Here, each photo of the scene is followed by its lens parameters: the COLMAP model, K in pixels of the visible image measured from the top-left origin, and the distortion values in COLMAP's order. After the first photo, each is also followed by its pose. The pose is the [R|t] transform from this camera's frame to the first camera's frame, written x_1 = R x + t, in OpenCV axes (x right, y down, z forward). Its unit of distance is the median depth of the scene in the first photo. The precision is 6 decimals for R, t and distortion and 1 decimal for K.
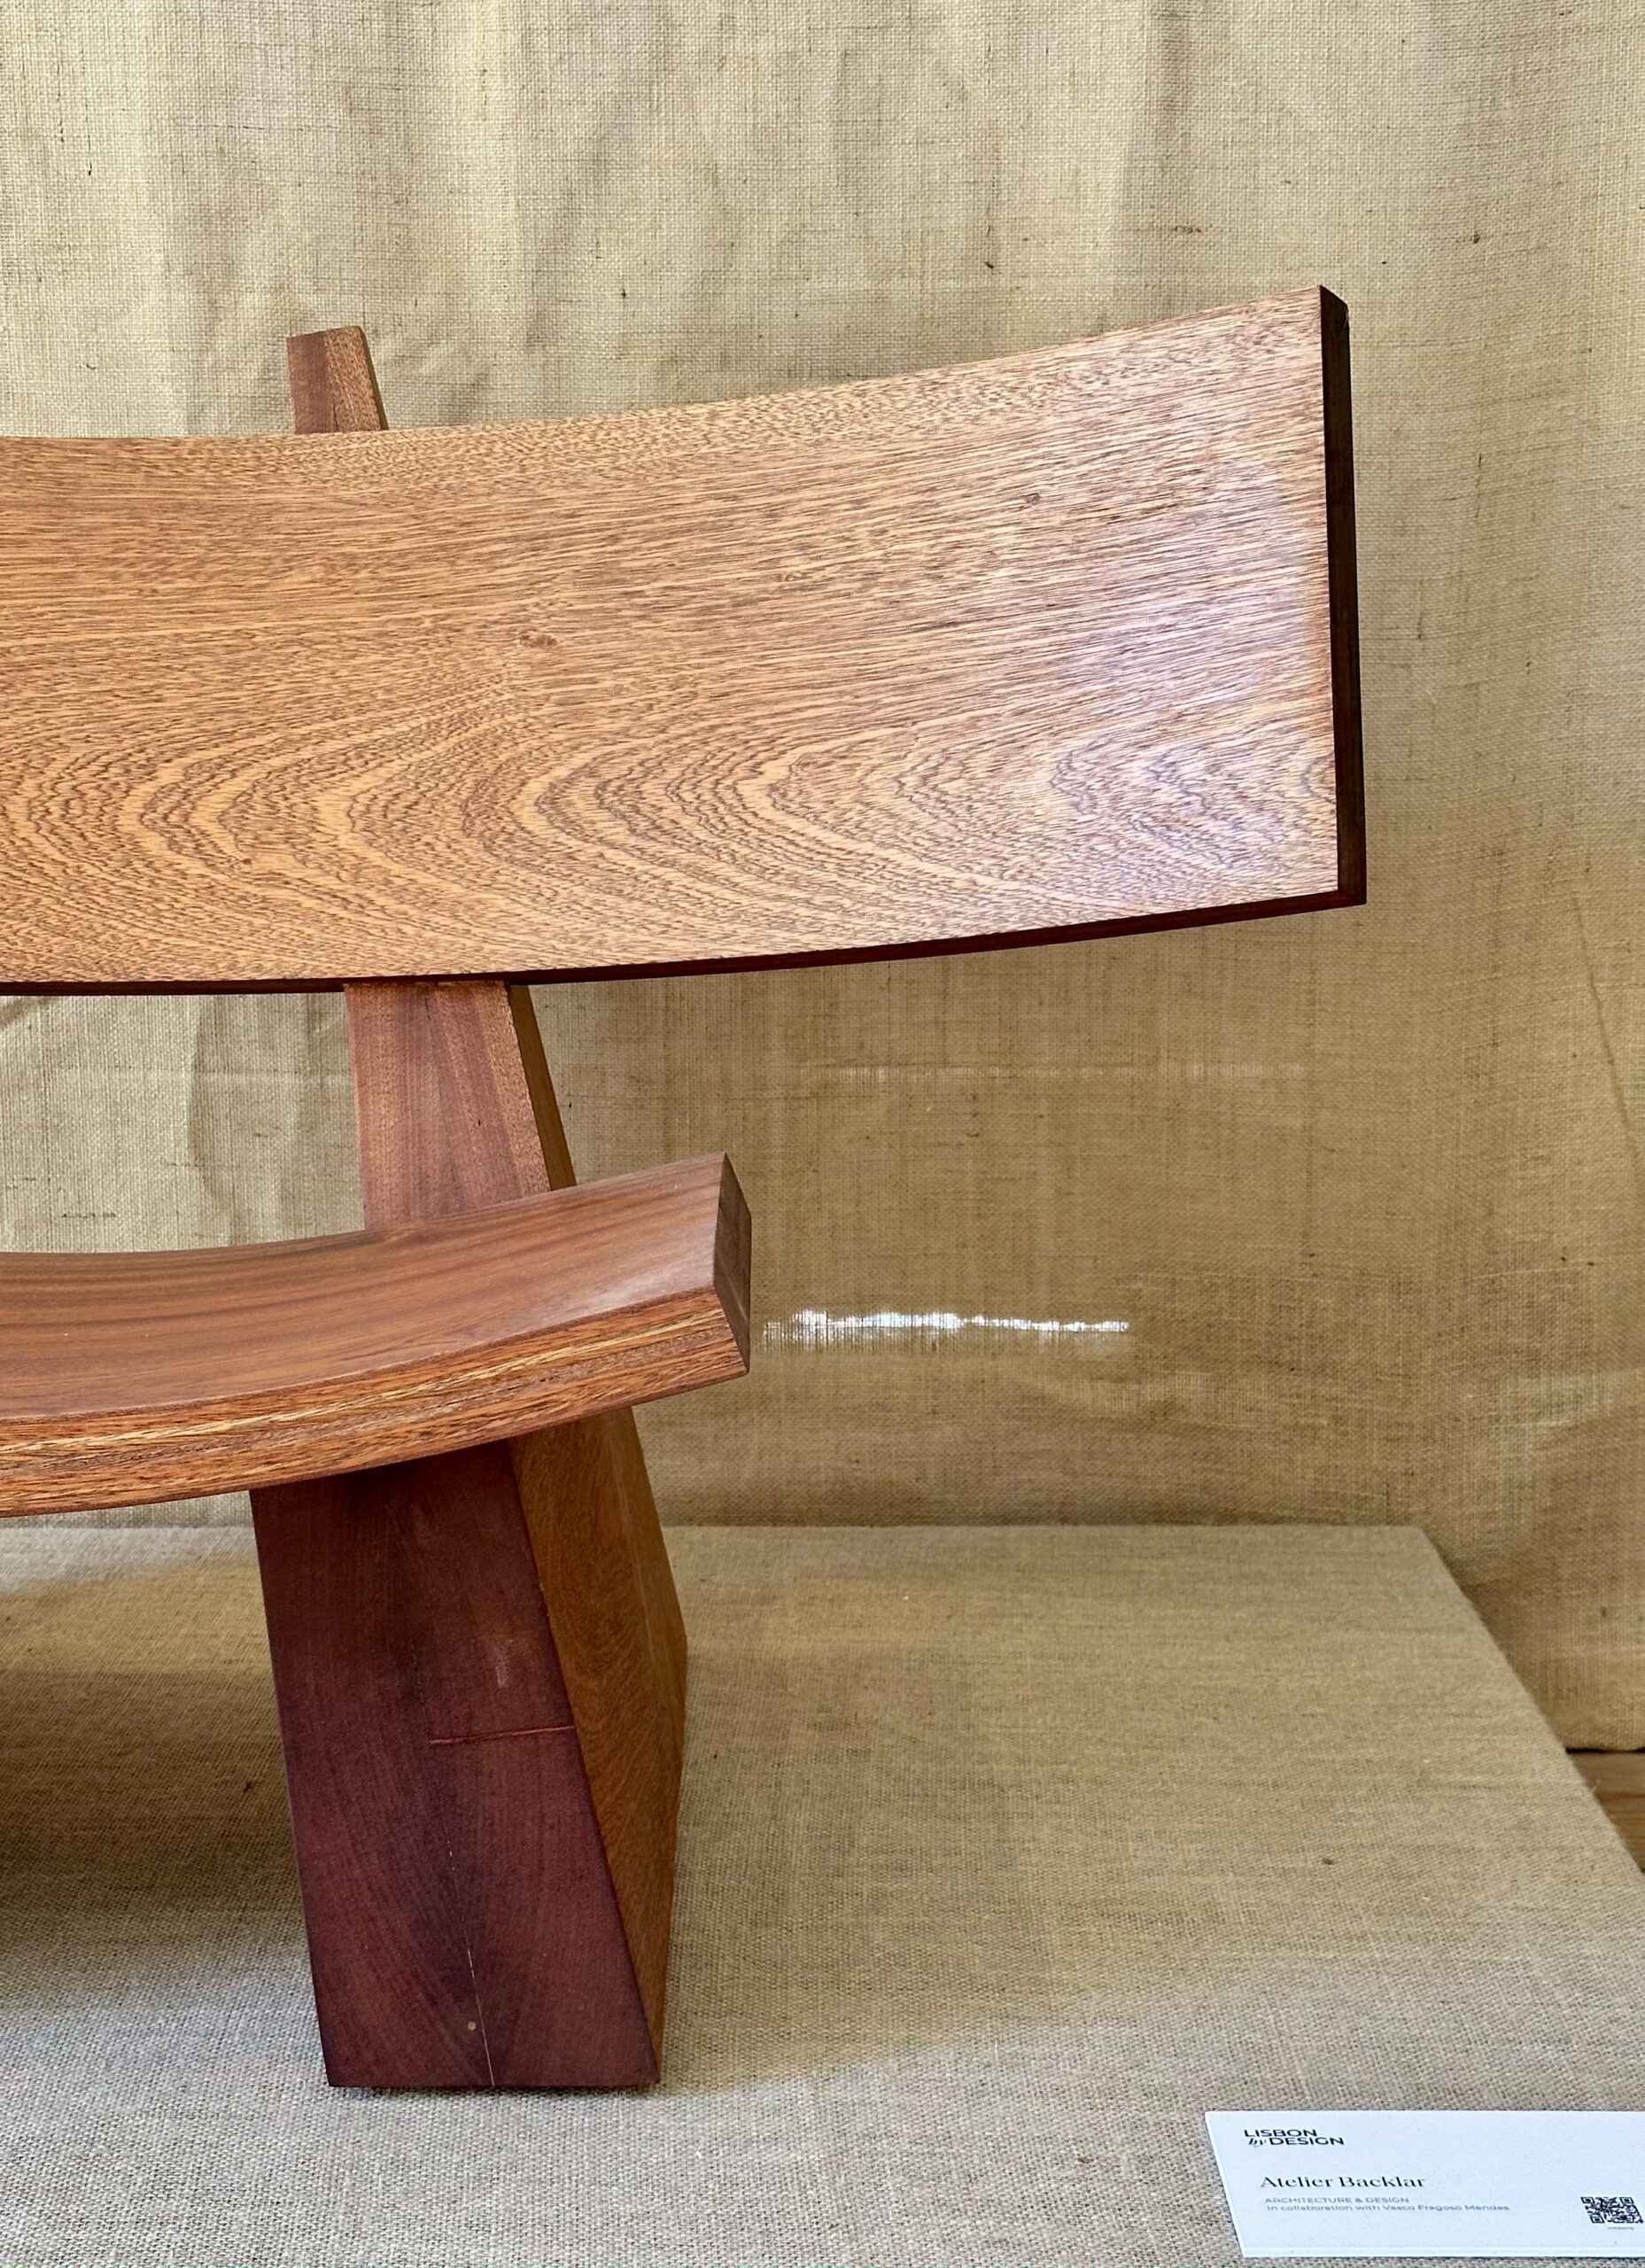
lens RADIAL K [[3456.4, 0, 722.3], [0, 3456.4, 1172.2], [0, 0, 1]] dist [0.139102, -0.068851]
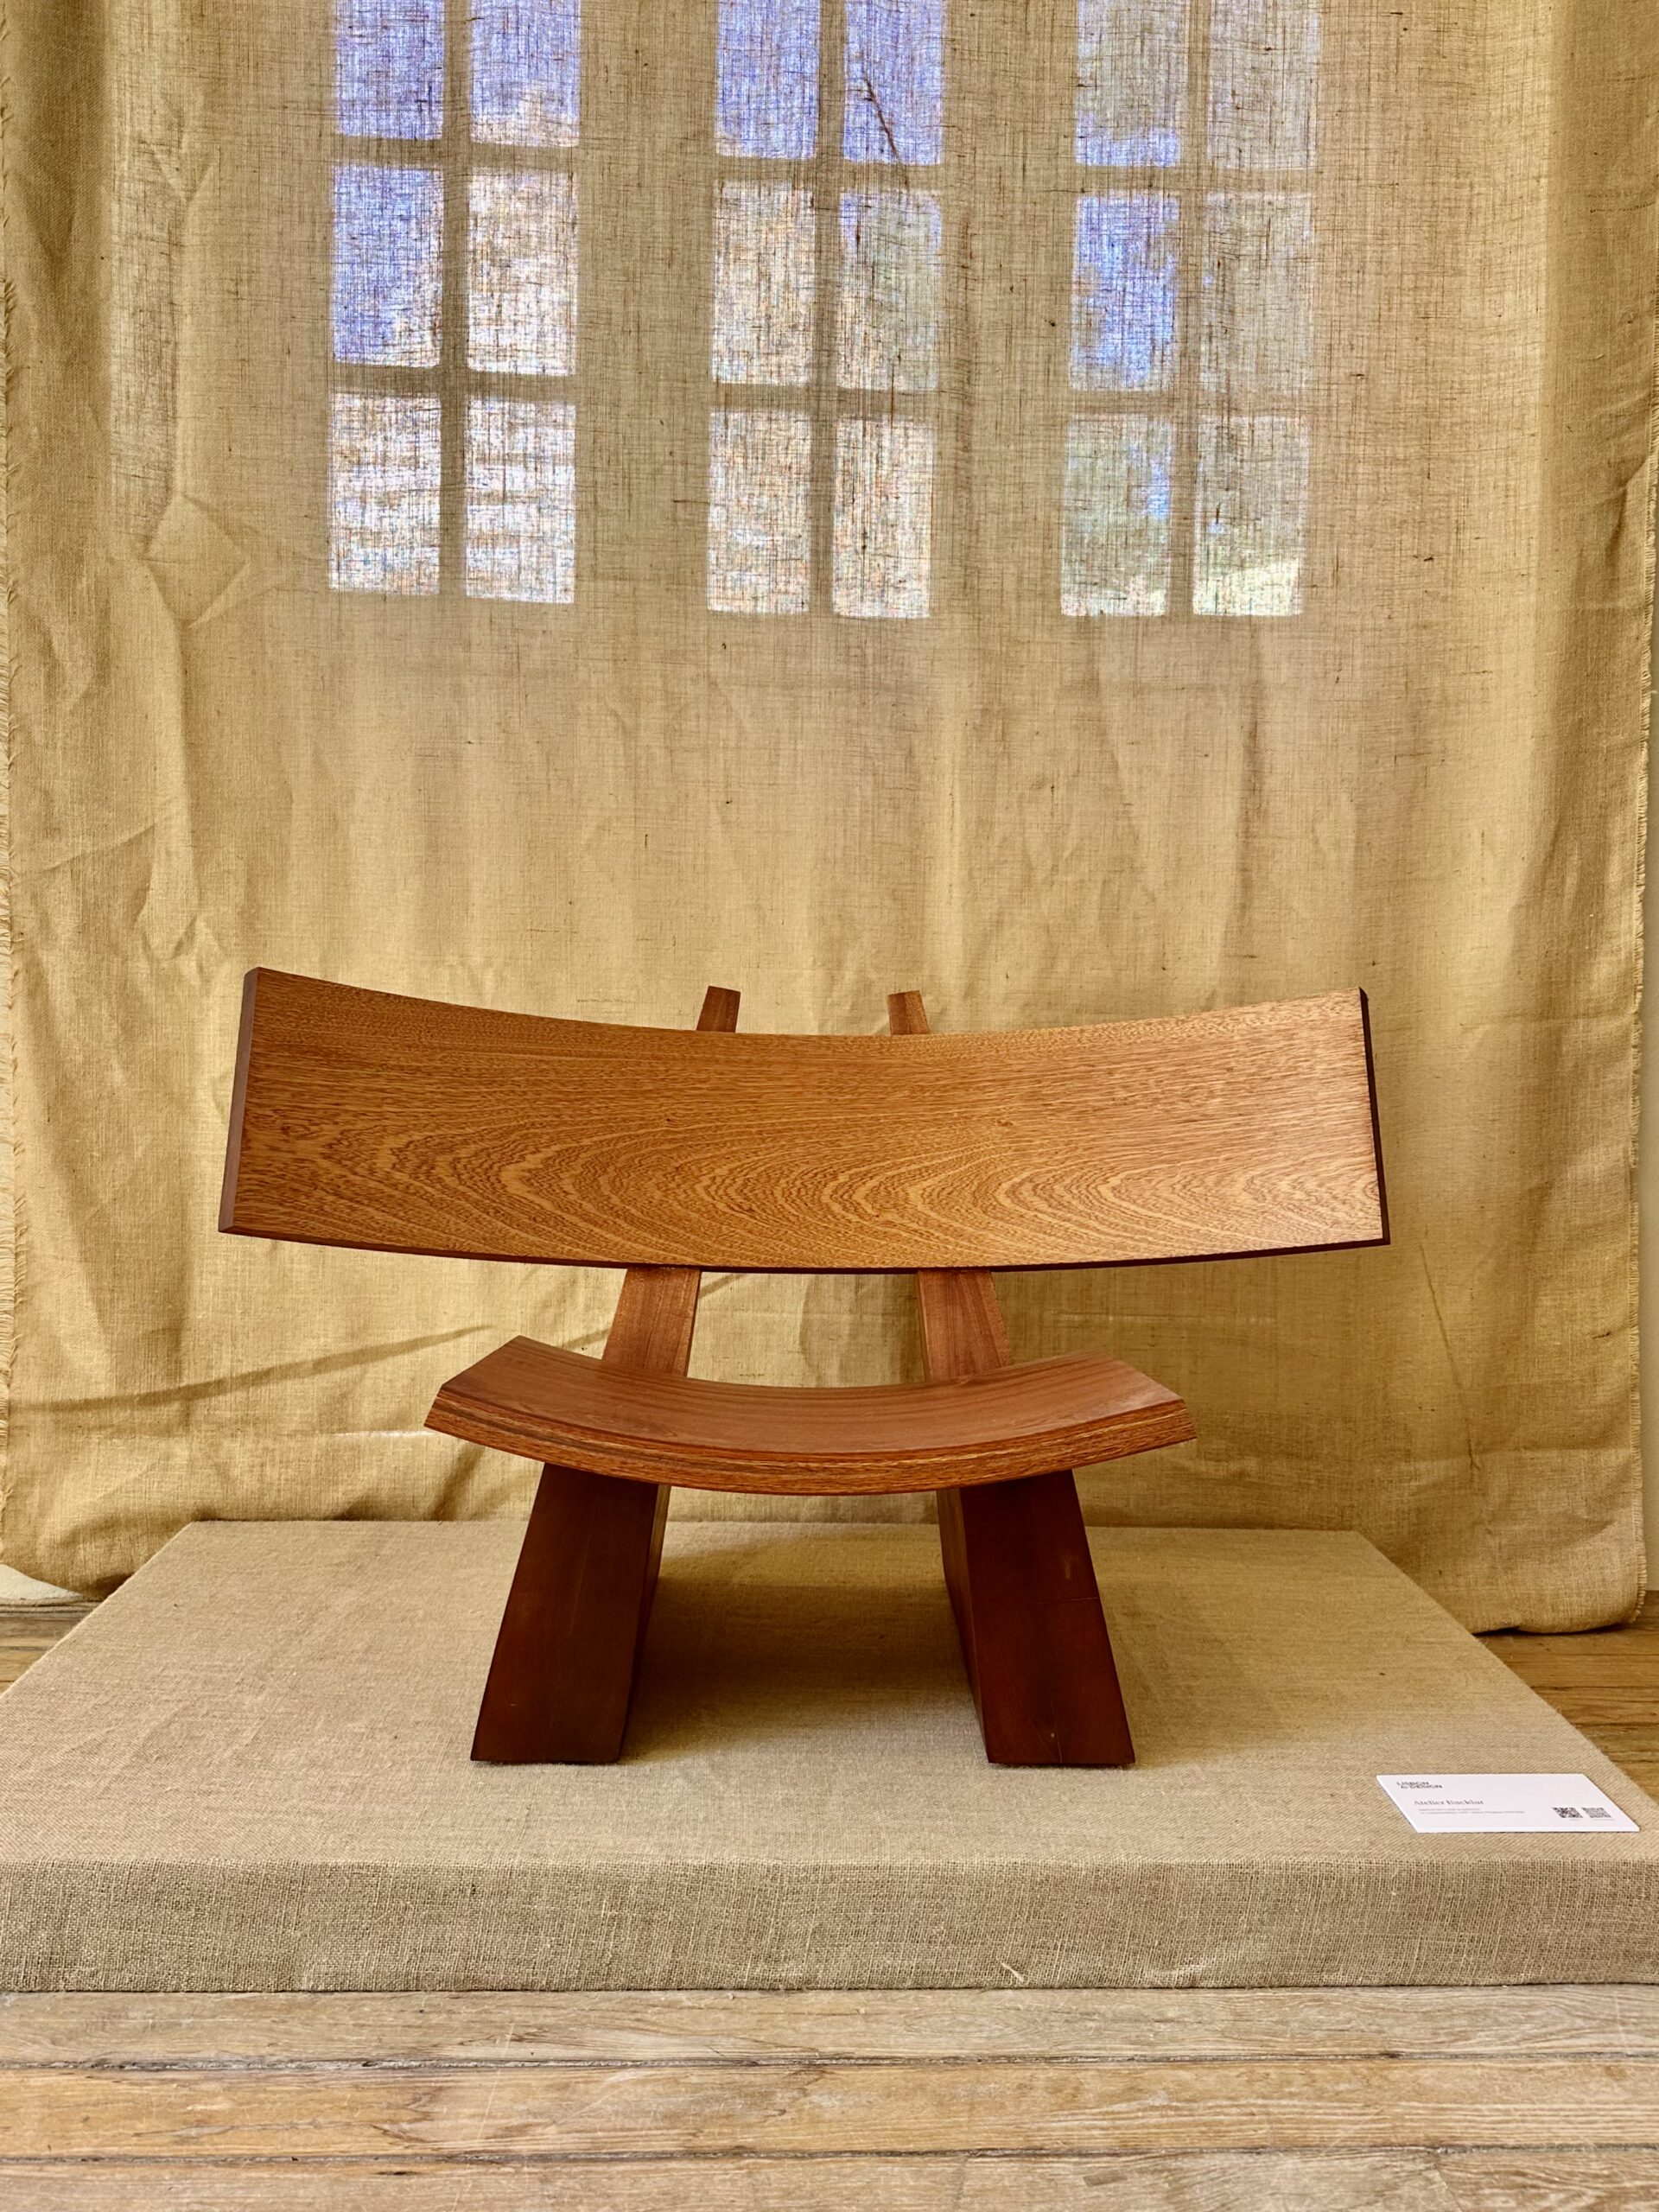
lens RADIAL K [[1731.3, 0, 846.7], [0, 1731.3, 1109.8], [0, 0, 1]] dist [0.129529, -0.162366]
pose [[0.998953, 0.020995, 0.040638, -0.205656], [-0.014487, 0.987923, -0.154265, 0.018074], [-0.043386, 0.153514, 0.987193, -0.141470]]
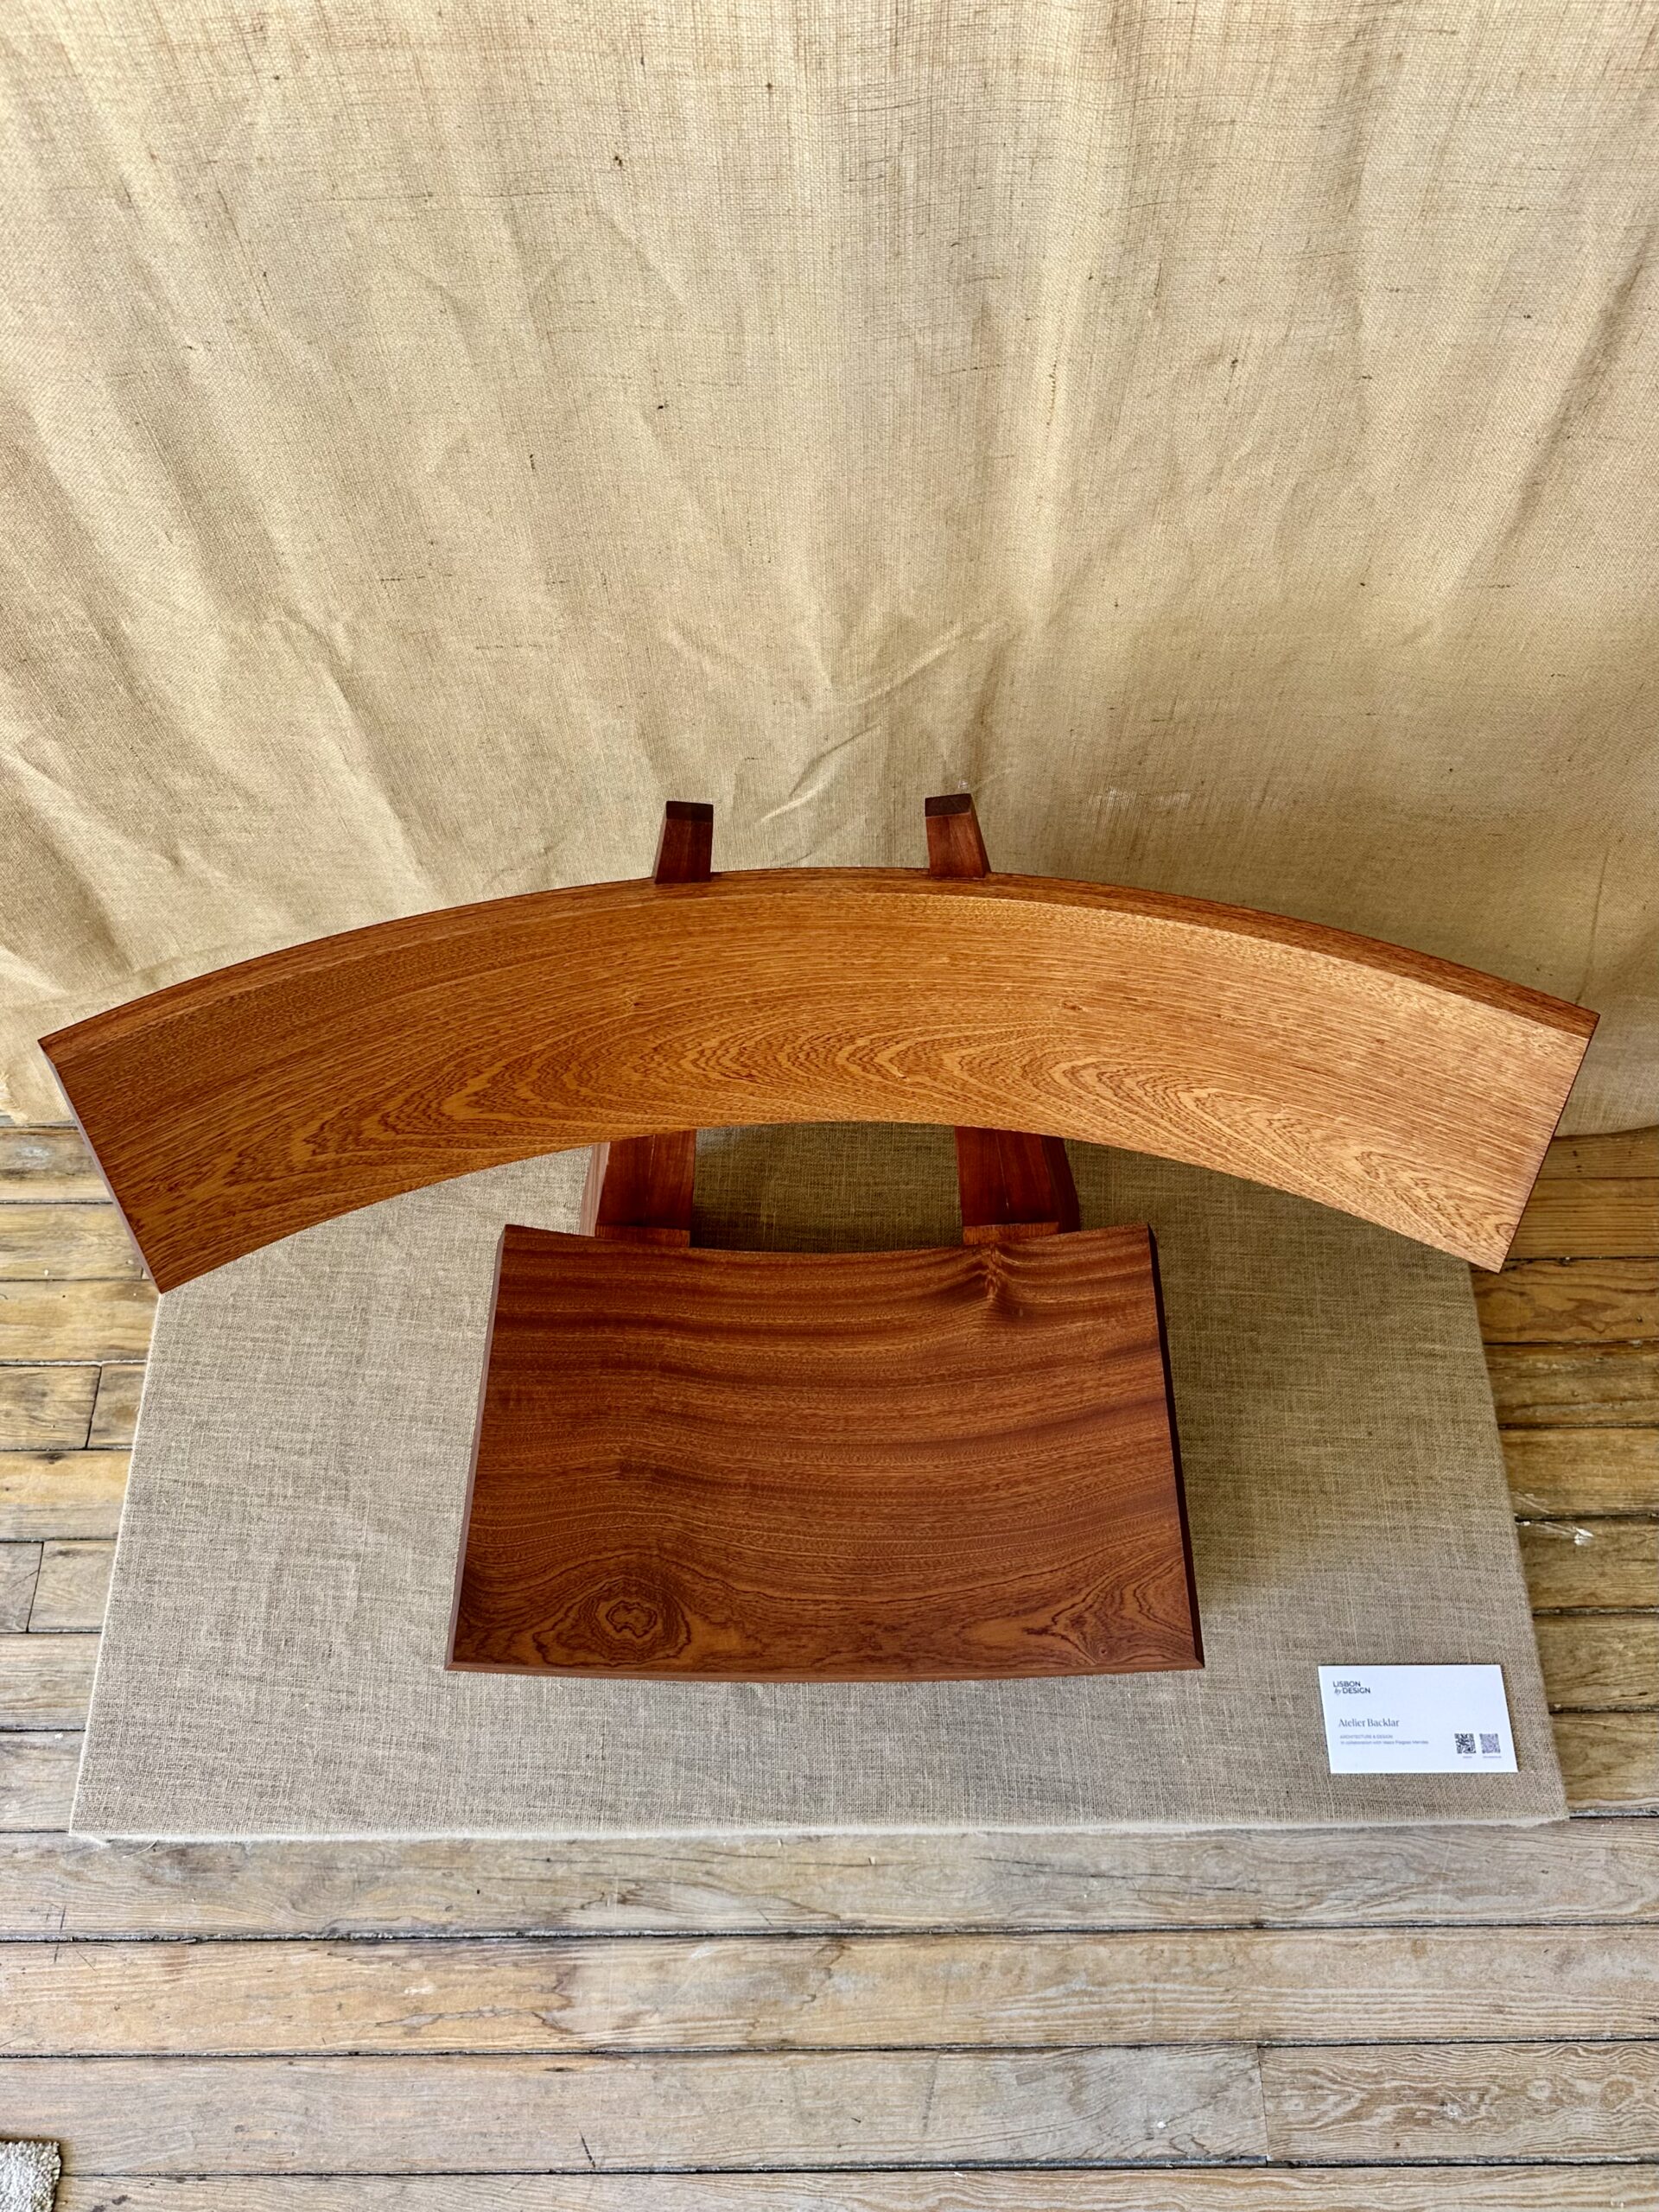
lens RADIAL K [[1689.8, 0, 831.9], [0, 1689.8, 1115.1], [0, 0, 1]] dist [0.161154, -0.255098]
pose [[0.999918, -0.011102, -0.006442, -0.171007], [0.011902, 0.613908, 0.789288, -0.805609], [-0.004808, -0.789300, 0.613989, 0.419397]]
